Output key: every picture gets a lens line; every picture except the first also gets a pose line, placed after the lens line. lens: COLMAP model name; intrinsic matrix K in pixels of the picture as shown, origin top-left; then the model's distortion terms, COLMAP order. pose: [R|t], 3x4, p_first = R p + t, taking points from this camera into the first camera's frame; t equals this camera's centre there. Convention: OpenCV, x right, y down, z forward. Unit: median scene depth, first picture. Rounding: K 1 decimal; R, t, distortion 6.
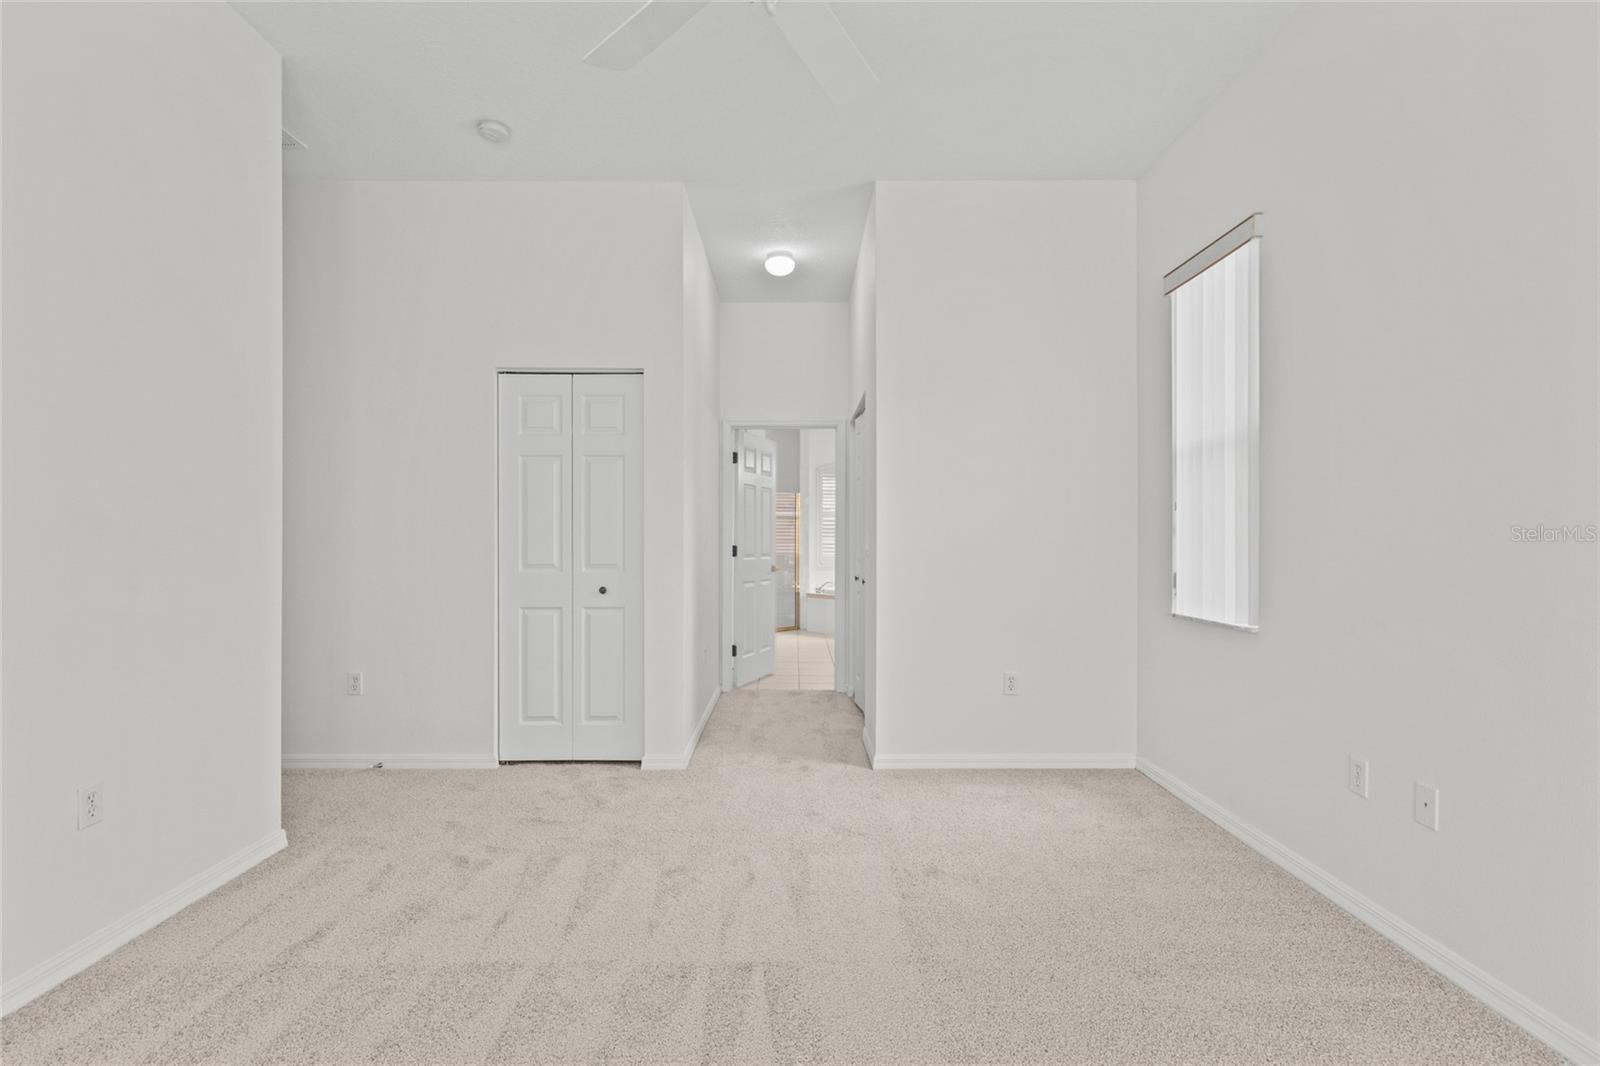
lens RADIAL K [[749.3, 0, 793.7], [0, 749.3, 534.2], [0, 0, 1]] dist [-0.001931, 0.000866]
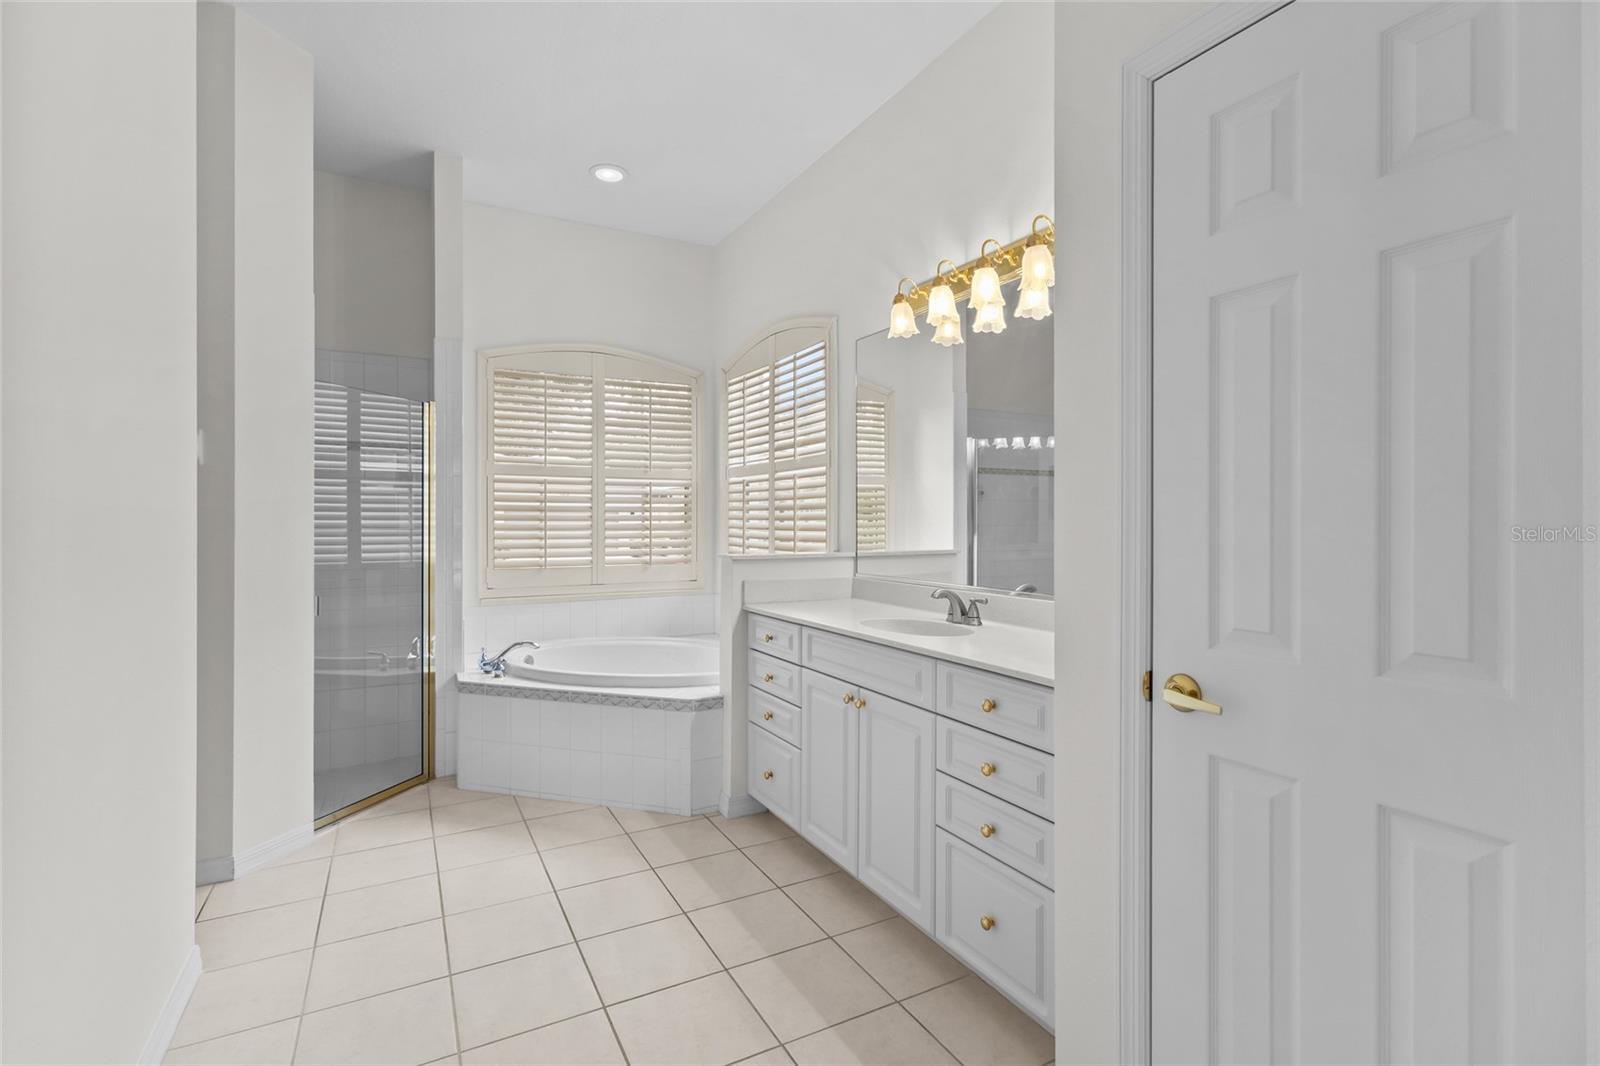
lens RADIAL K [[736.1, 0, 795.0], [0, 736.1, 523.9], [0, 0, 1]] dist [-0.000234, 0.000611]
pose [[0.890496, 0.000069, 0.454992, 0.004636], [-0.003724, 0.999968, 0.007138, -0.000400], [-0.454976, -0.008050, 0.890467, 1.601031]]
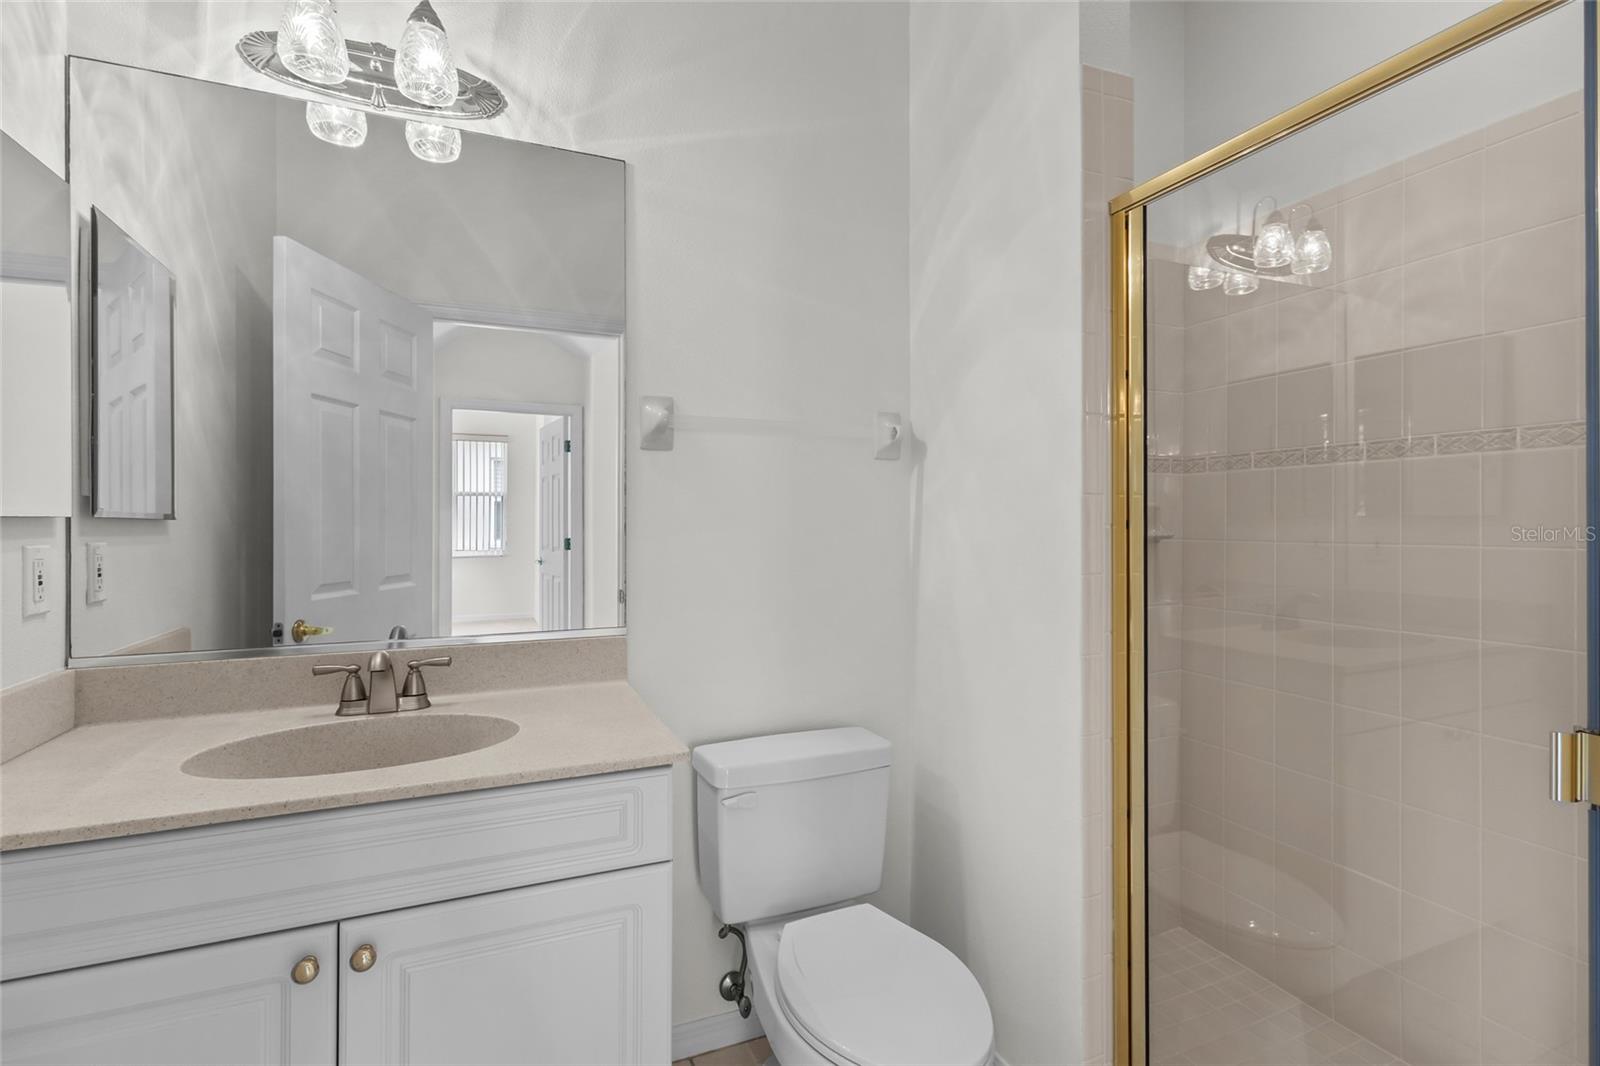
lens RADIAL K [[749.3, 0, 793.7], [0, 749.3, 534.2], [0, 0, 1]] dist [-0.001931, 0.000866]
pose [[-0.391072, -0.004259, 0.920350, 0.041711], [-0.002659, 0.999990, 0.003498, 0.007438], [-0.920356, -0.001079, -0.391079, 2.093387]]
